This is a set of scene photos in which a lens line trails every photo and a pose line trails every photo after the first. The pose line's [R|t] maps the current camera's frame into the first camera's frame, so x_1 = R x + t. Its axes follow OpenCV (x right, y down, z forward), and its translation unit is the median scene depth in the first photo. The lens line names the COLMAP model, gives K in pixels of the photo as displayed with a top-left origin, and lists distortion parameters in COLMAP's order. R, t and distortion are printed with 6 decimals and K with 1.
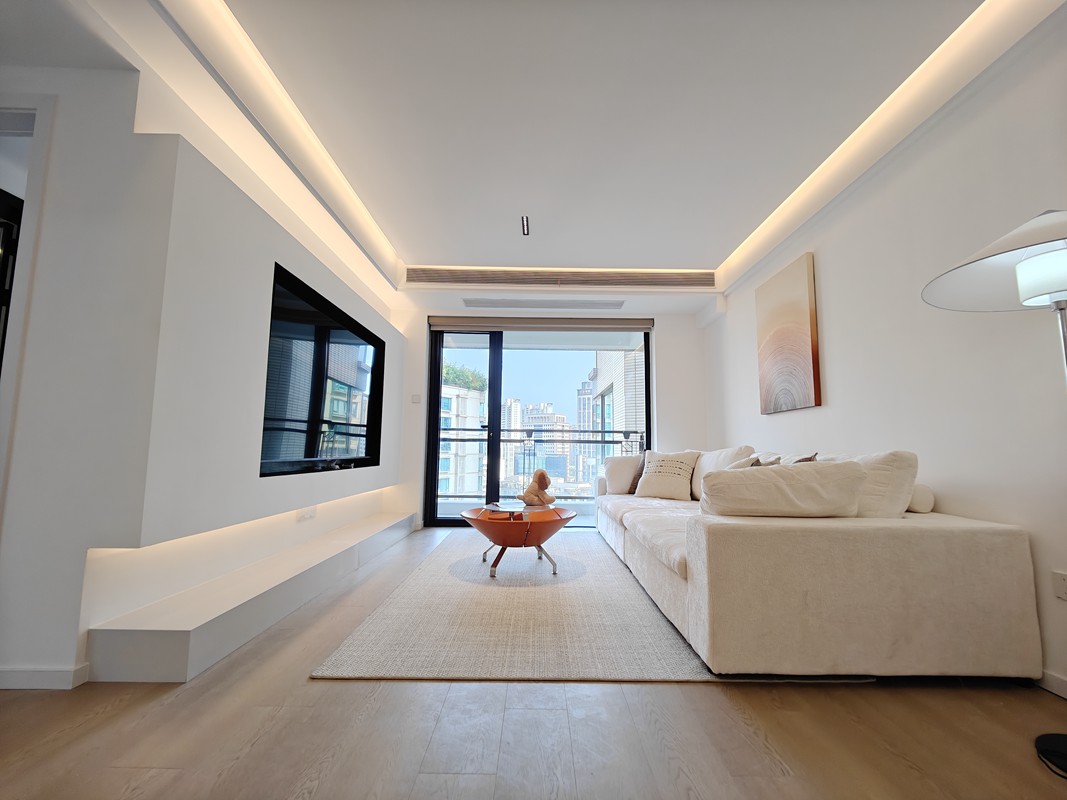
lens RADIAL K [[465.8, 0, 532.2], [0, 465.8, 398.2], [0, 0, 1]] dist [0.002351, -0.000544]
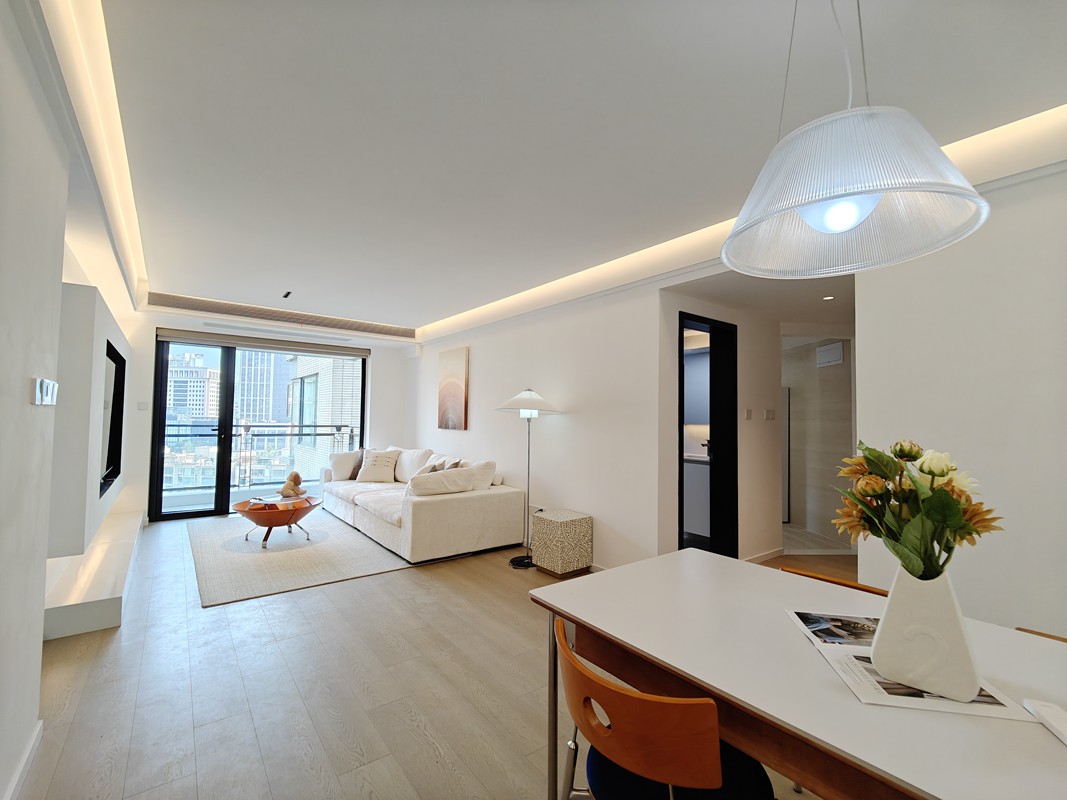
lens RADIAL K [[465.8, 0, 536.9], [0, 465.8, 399.5], [0, 0, 1]] dist [0.002351, -0.000544]
pose [[0.787575, 0.023957, 0.615753, -0.302849], [-0.072677, 0.995881, 0.054211, -0.212719], [-0.611918, -0.087446, 0.786072, -0.605642]]
